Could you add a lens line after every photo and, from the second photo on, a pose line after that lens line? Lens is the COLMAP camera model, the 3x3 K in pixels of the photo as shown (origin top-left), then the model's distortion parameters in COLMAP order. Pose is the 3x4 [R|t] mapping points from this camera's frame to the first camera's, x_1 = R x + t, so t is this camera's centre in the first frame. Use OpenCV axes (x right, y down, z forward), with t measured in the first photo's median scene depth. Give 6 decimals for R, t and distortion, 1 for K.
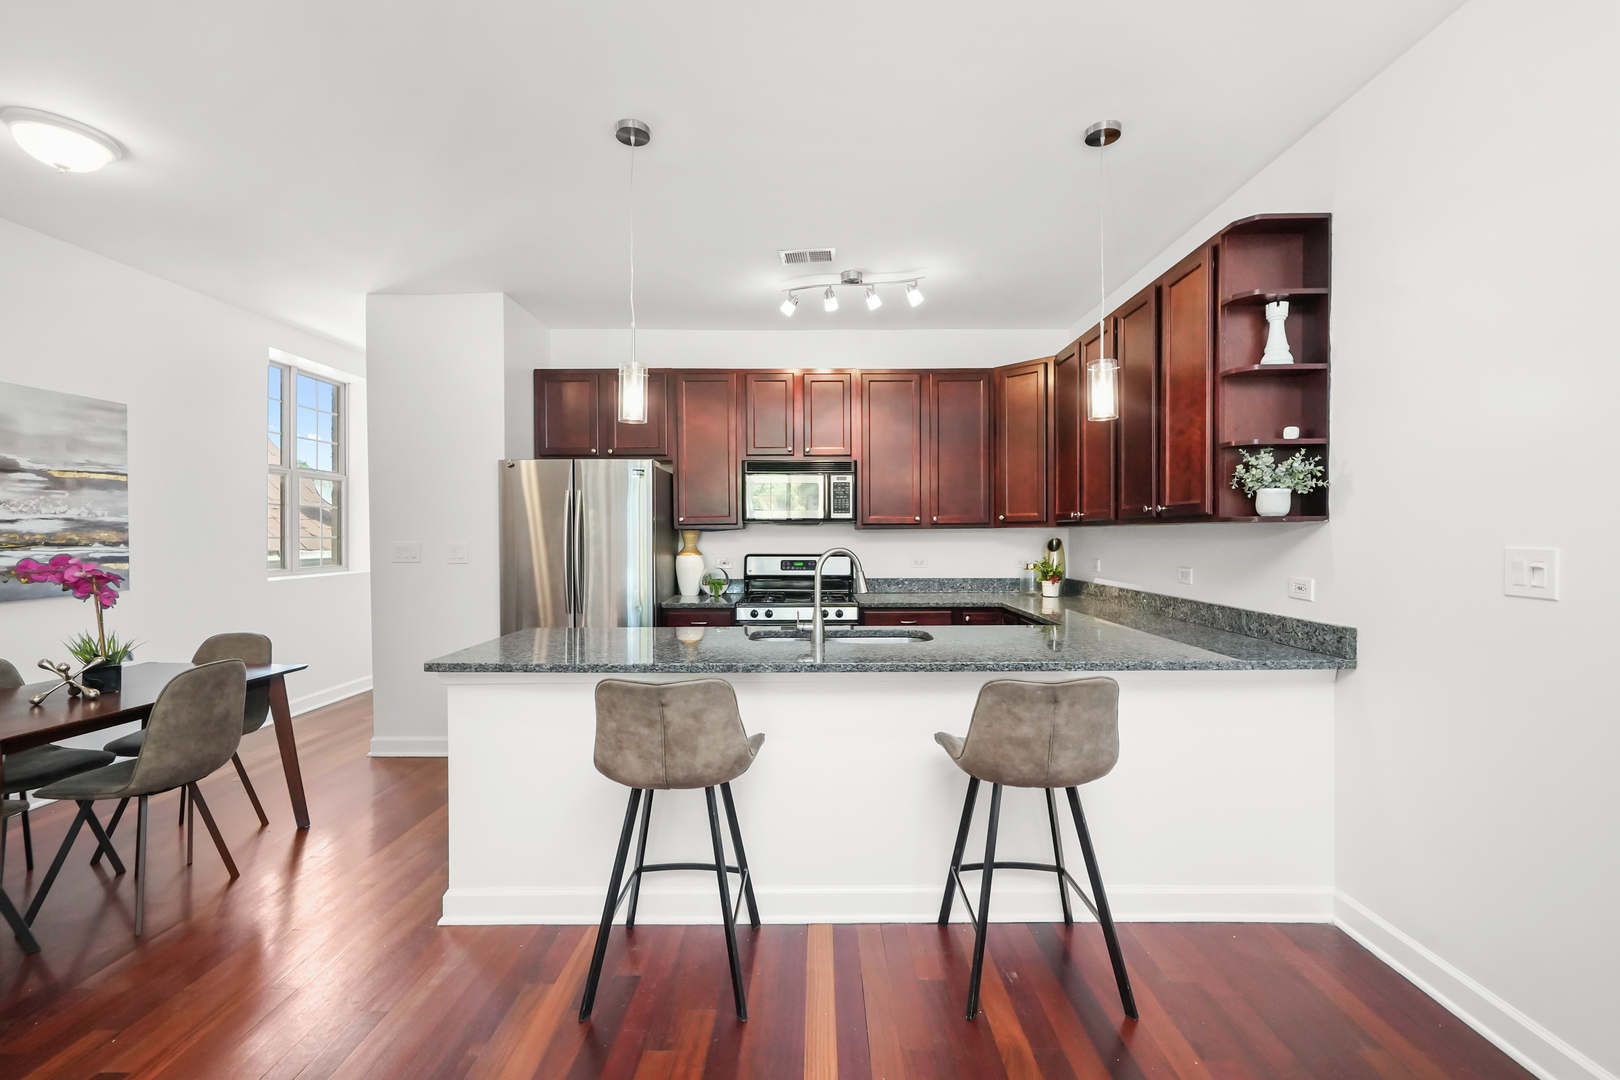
lens RADIAL K [[685.5, 0, 810.0], [0, 685.5, 540.0], [0, 0, 1]] dist [0.000248, -0.000137]
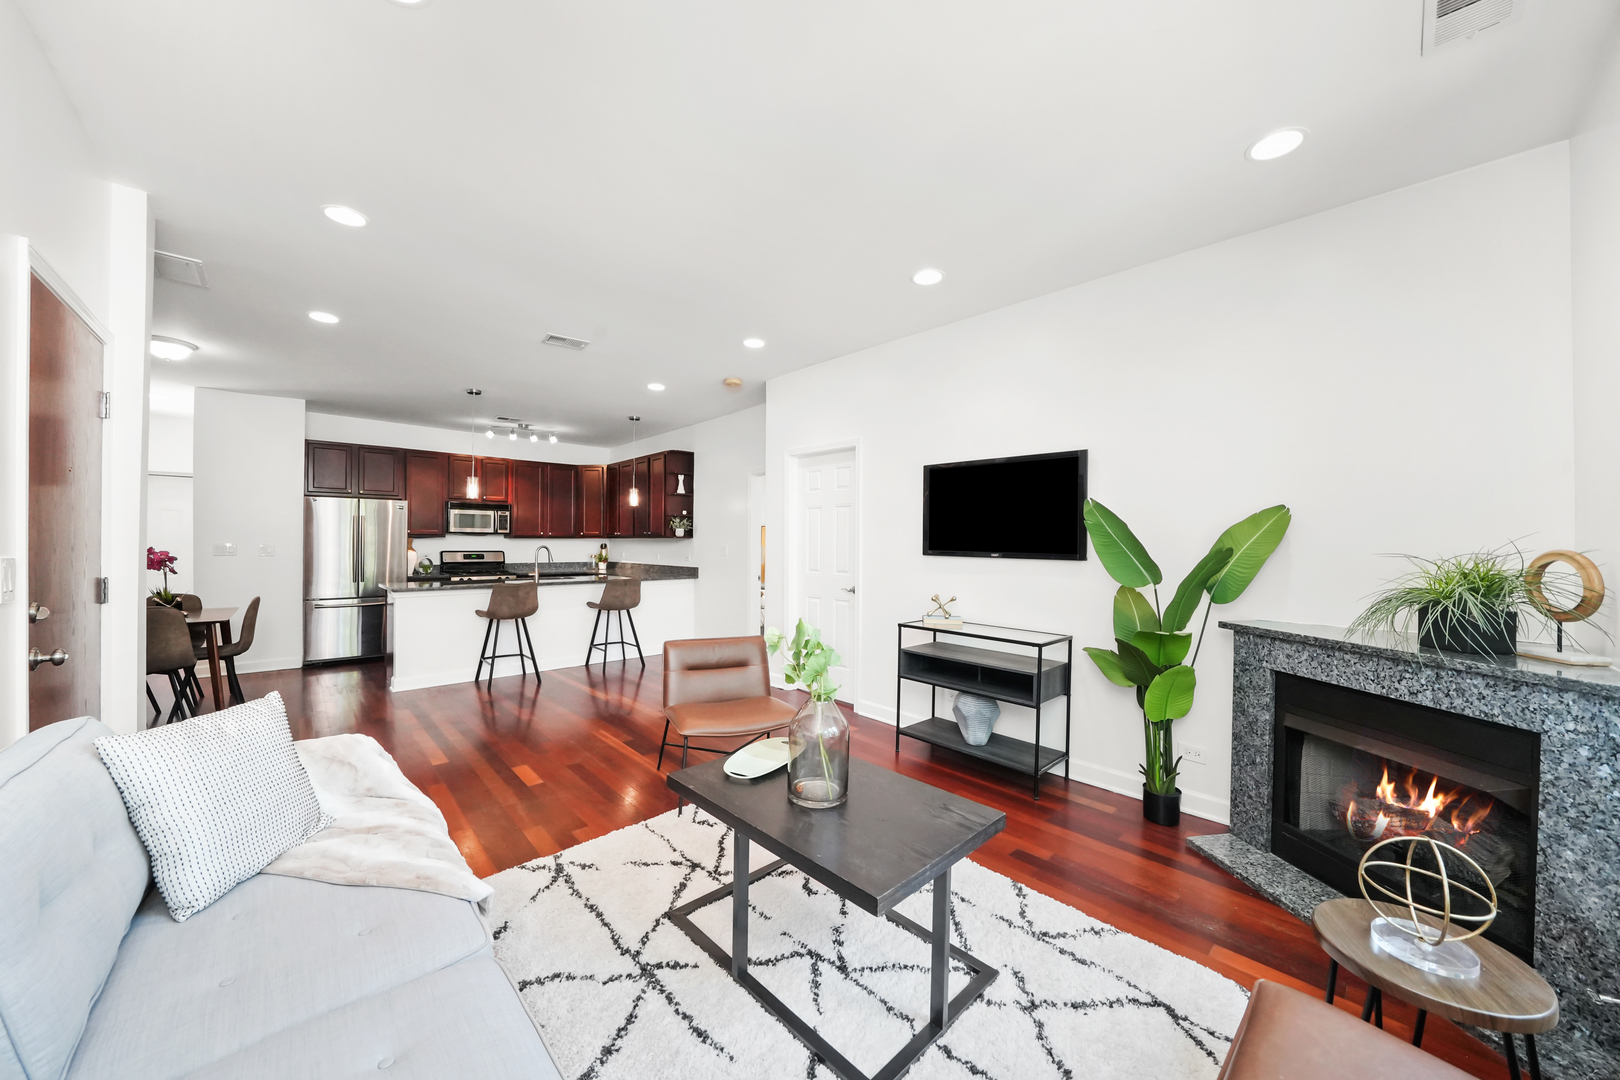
lens RADIAL K [[569.0, 0, 804.1], [0, 569.0, 539.4], [0, 0, 1]] dist [-0.023656, 0.001455]
pose [[0.729169, 0.010269, 0.684257, -0.584229], [-0.001250, 0.999906, -0.013674, 0.012752], [-0.684333, 0.009115, 0.729113, -1.072459]]
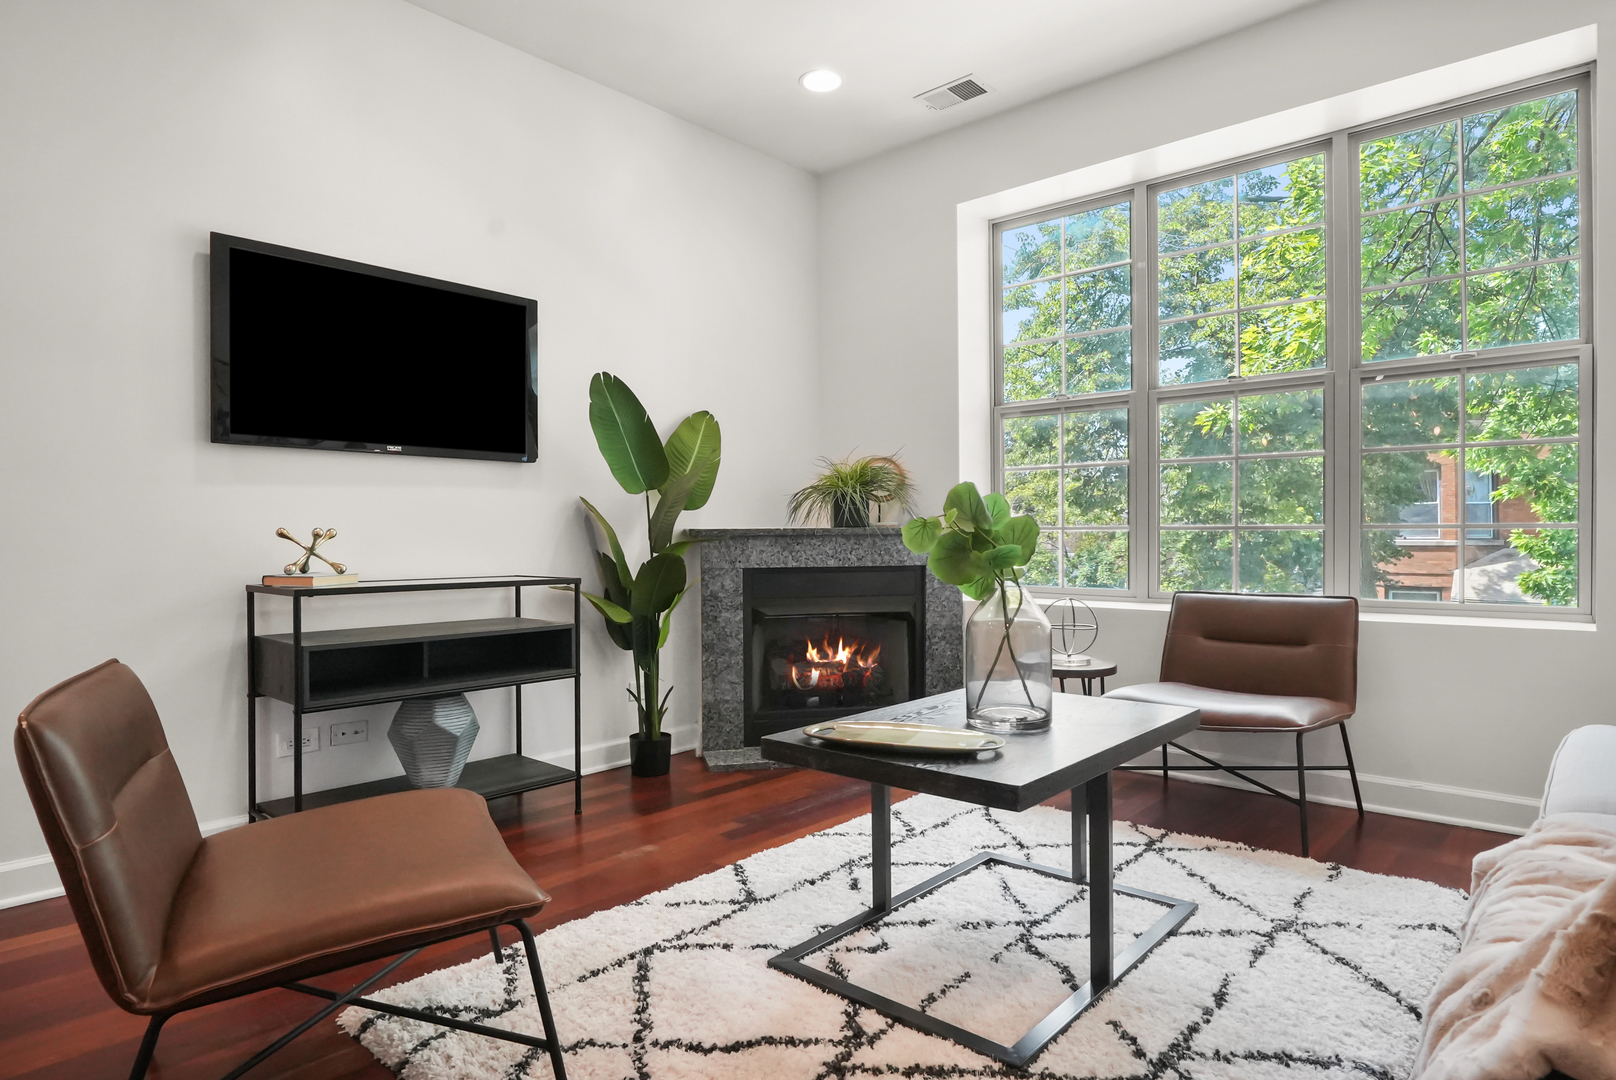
lens RADIAL K [[905.9, 0, 796.6], [0, 905.9, 542.0], [0, 0, 1]] dist [-0.014753, 0.000352]
pose [[-0.736234, -0.000153, 0.676727, -0.517591], [0.016987, 0.999681, 0.018706, 0.107451], [-0.676514, 0.025268, -0.735996, -0.177895]]
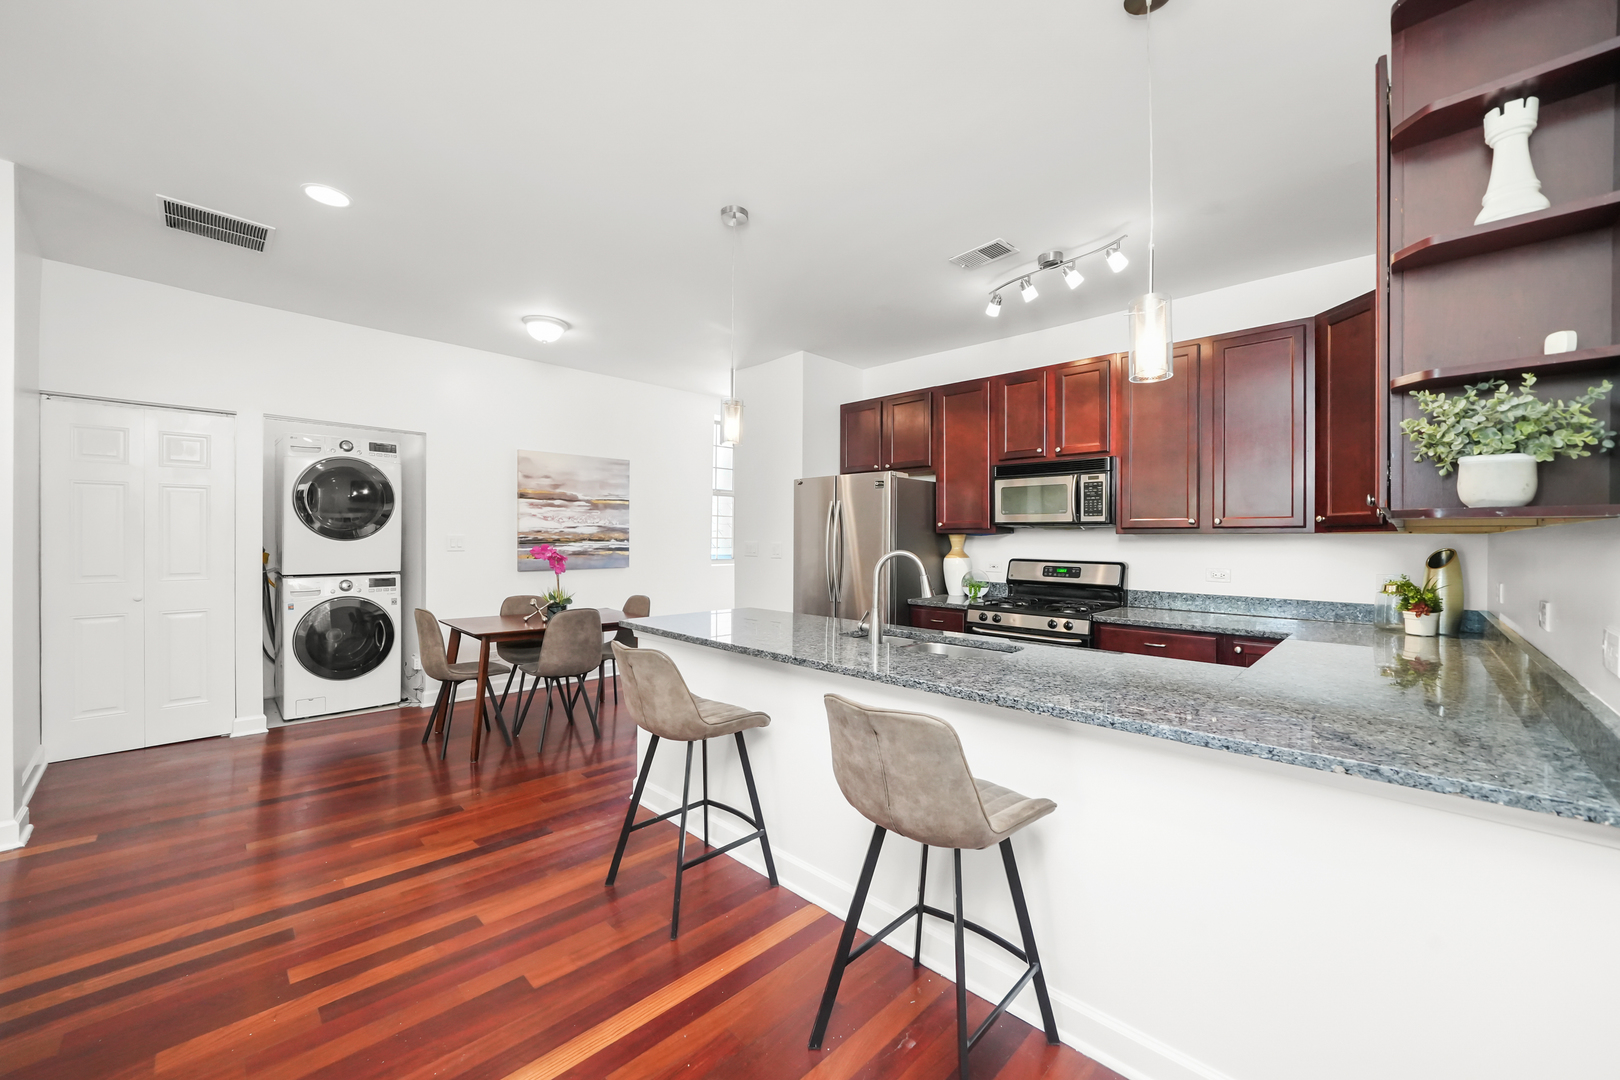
lens RADIAL K [[613.7, 0, 808.0], [0, 613.7, 537.1], [0, 0, 1]] dist [-0.011785, 0.000053]
pose [[0.720335, 0.007232, -0.693588, 0.438557], [-0.016325, 0.999845, -0.006530, 0.000120], [0.693434, 0.016027, 0.720342, 0.206428]]
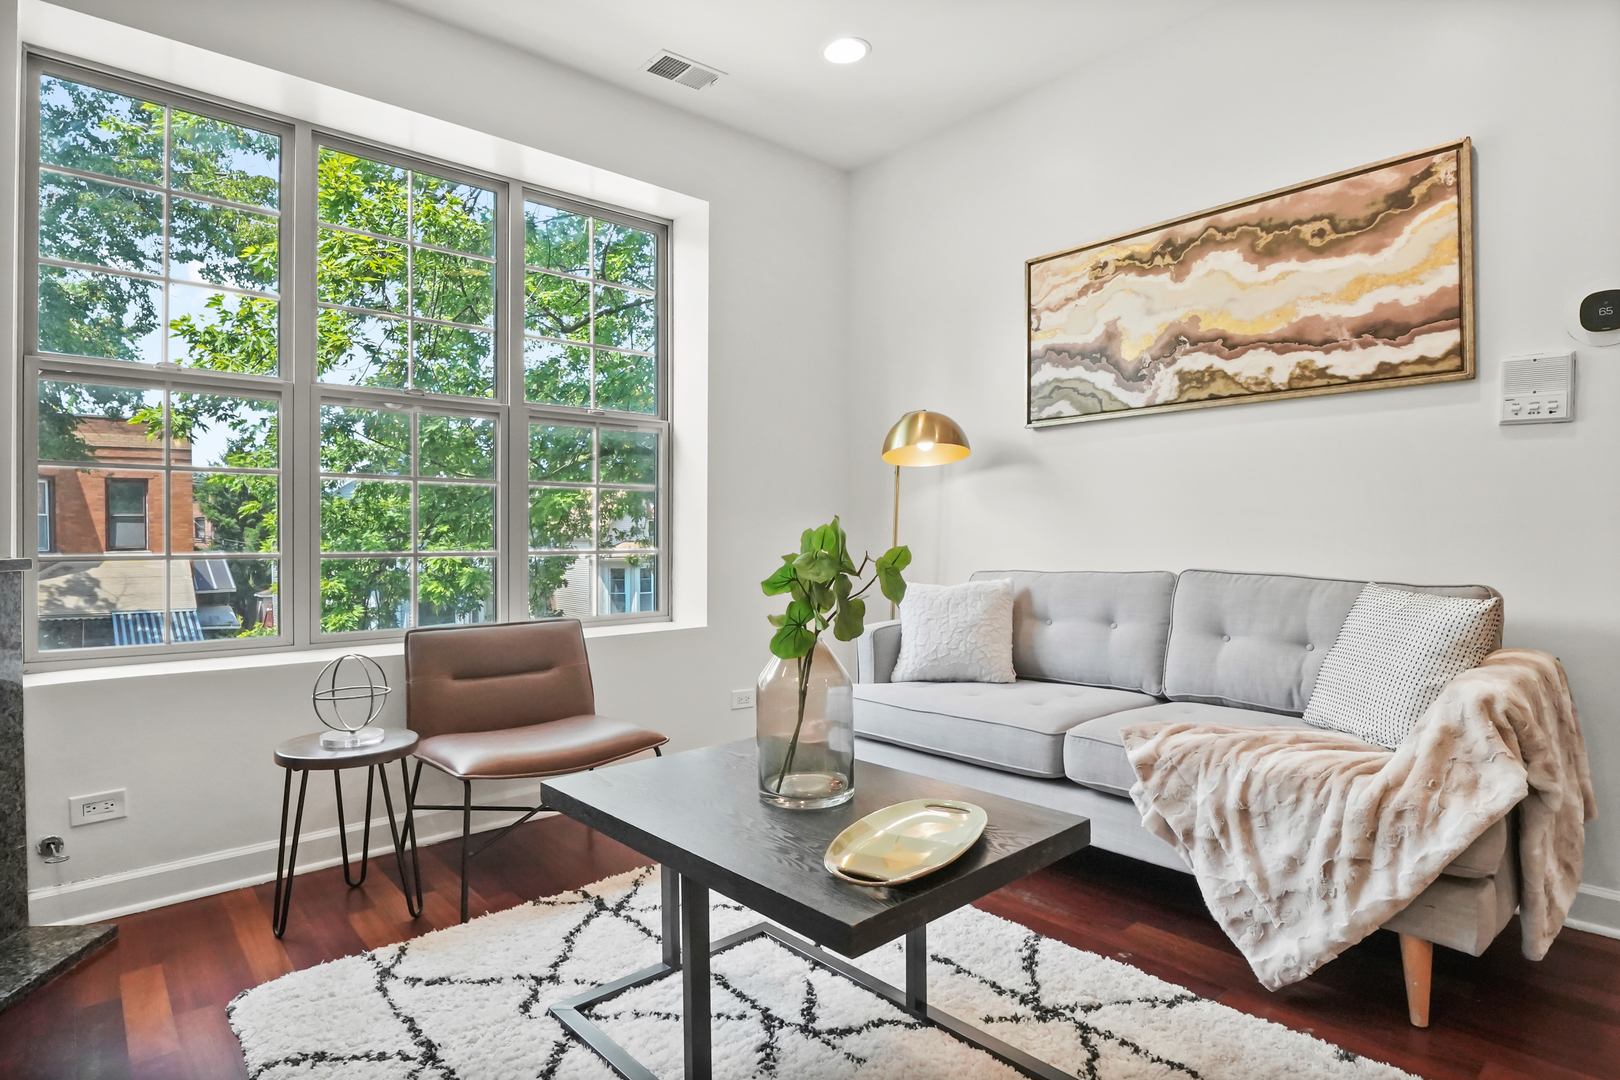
lens RADIAL K [[859.5, 0, 799.3], [0, 859.5, 535.9], [0, 0, 1]] dist [-0.020860, -0.001456]
pose [[-0.751967, 0.004136, -0.659188, 0.102626], [-0.005028, 0.999915, 0.012010, 0.086176], [0.659181, 0.012345, -0.751883, -0.341612]]
